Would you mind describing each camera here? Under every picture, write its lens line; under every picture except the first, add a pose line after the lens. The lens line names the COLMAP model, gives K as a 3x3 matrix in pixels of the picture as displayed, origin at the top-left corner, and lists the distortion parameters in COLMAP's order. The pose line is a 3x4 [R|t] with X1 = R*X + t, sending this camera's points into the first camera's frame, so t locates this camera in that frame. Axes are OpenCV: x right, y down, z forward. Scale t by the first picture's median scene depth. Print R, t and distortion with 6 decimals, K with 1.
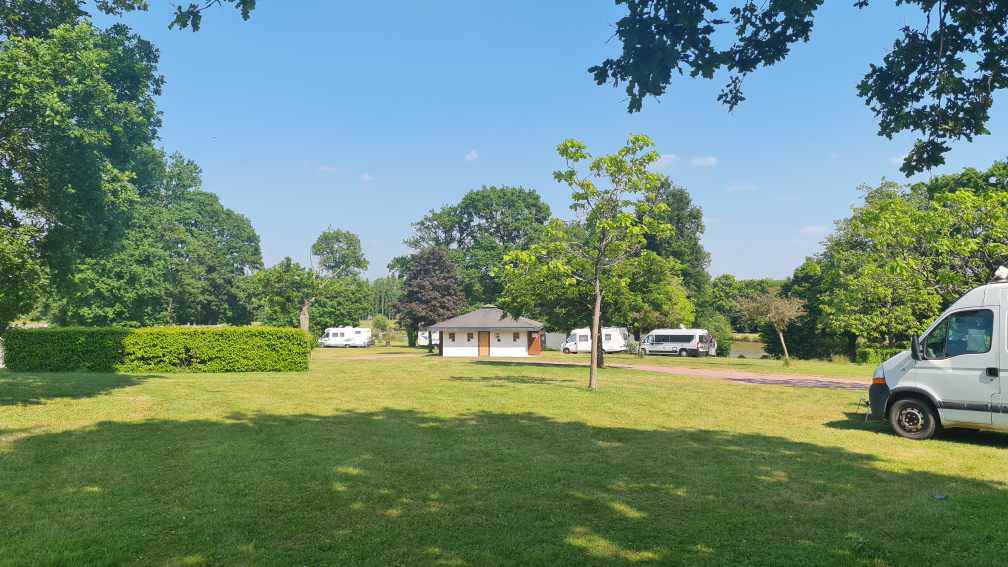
lens RADIAL K [[779.5, 0, 504.0], [0, 779.5, 283.5], [0, 0, 1]] dist [0.061684, 0.001125]
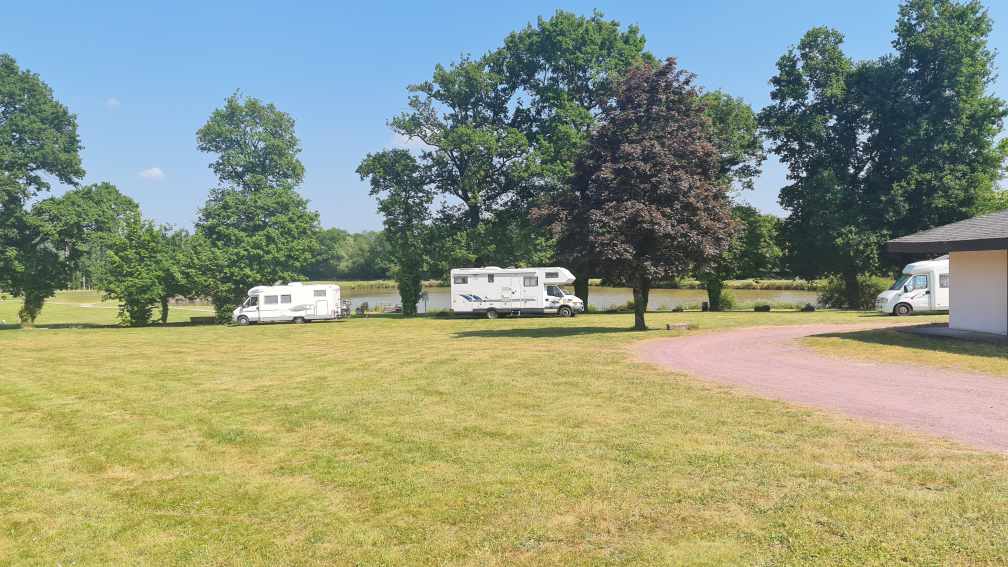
lens RADIAL K [[779.5, 0, 504.0], [0, 779.5, 283.5], [0, 0, 1]] dist [0.061684, 0.001125]
pose [[0.963414, -0.036213, 0.265560, -0.203310], [0.022461, 0.998253, 0.054641, 0.030285], [-0.267075, -0.046677, 0.962545, 0.462019]]
